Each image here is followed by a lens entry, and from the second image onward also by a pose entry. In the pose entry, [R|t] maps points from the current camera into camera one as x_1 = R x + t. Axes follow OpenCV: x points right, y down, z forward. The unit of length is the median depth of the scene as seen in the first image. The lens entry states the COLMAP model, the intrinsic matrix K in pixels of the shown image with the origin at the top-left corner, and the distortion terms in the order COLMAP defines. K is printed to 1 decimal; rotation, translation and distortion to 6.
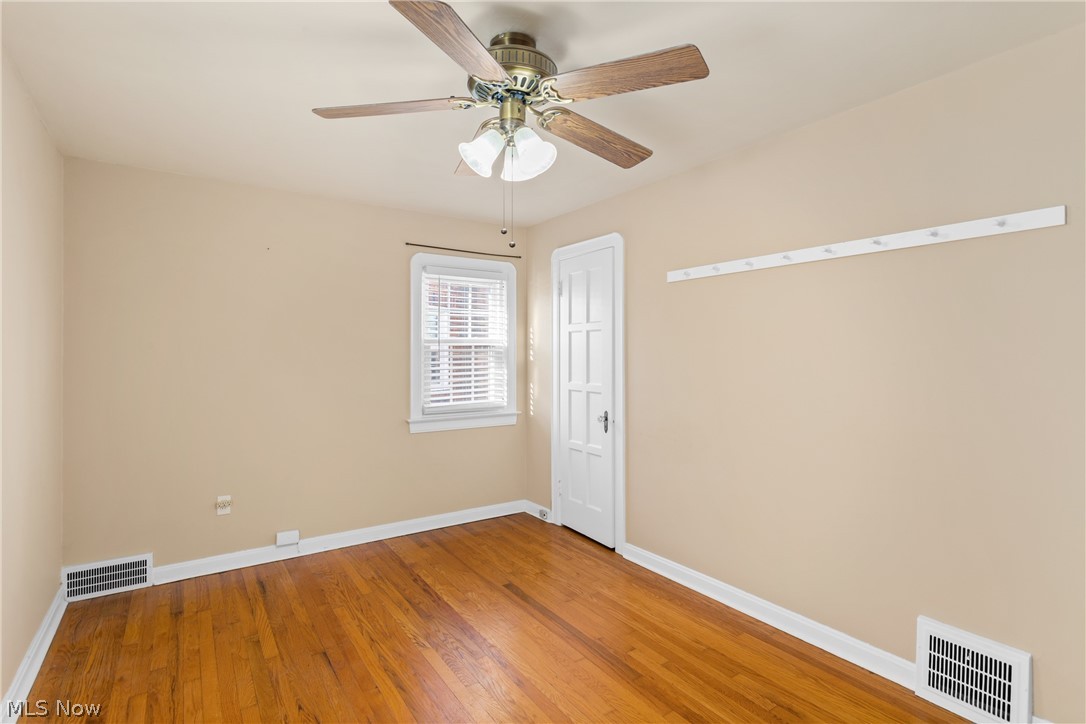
lens RADIAL K [[530.7, 0, 544.5], [0, 530.7, 356.3], [0, 0, 1]] dist [0.004940, 0.000236]
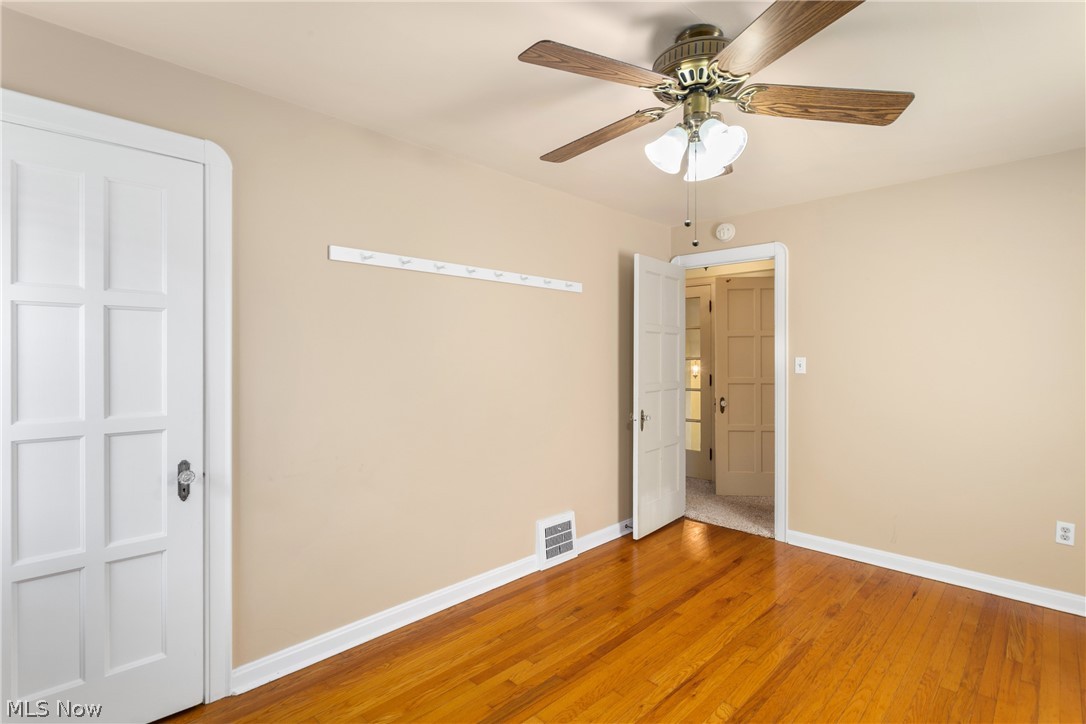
lens RADIAL K [[530.7, 0, 544.5], [0, 530.7, 356.3], [0, 0, 1]] dist [0.004940, 0.000236]
pose [[-0.197892, 0.000599, 0.980224, -0.519597], [0.005018, 0.999987, 0.000402, -0.001444], [-0.980211, 0.004998, -0.197892, 0.793331]]
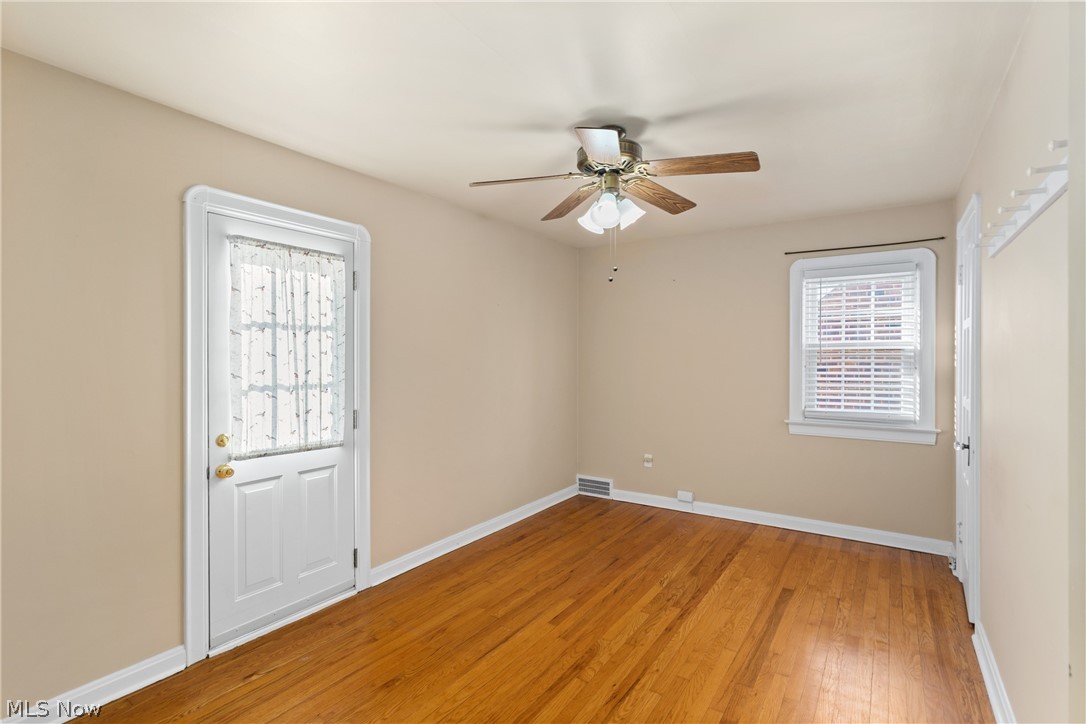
lens RADIAL K [[519.7, 0, 537.1], [0, 519.7, 363.8], [0, 0, 1]] dist [0.000852, 0.000028]
pose [[0.369953, 0.014251, -0.928941, 0.599375], [-0.006383, 0.999898, 0.012797, -0.003893], [0.929029, 0.001196, 0.370006, 0.180524]]
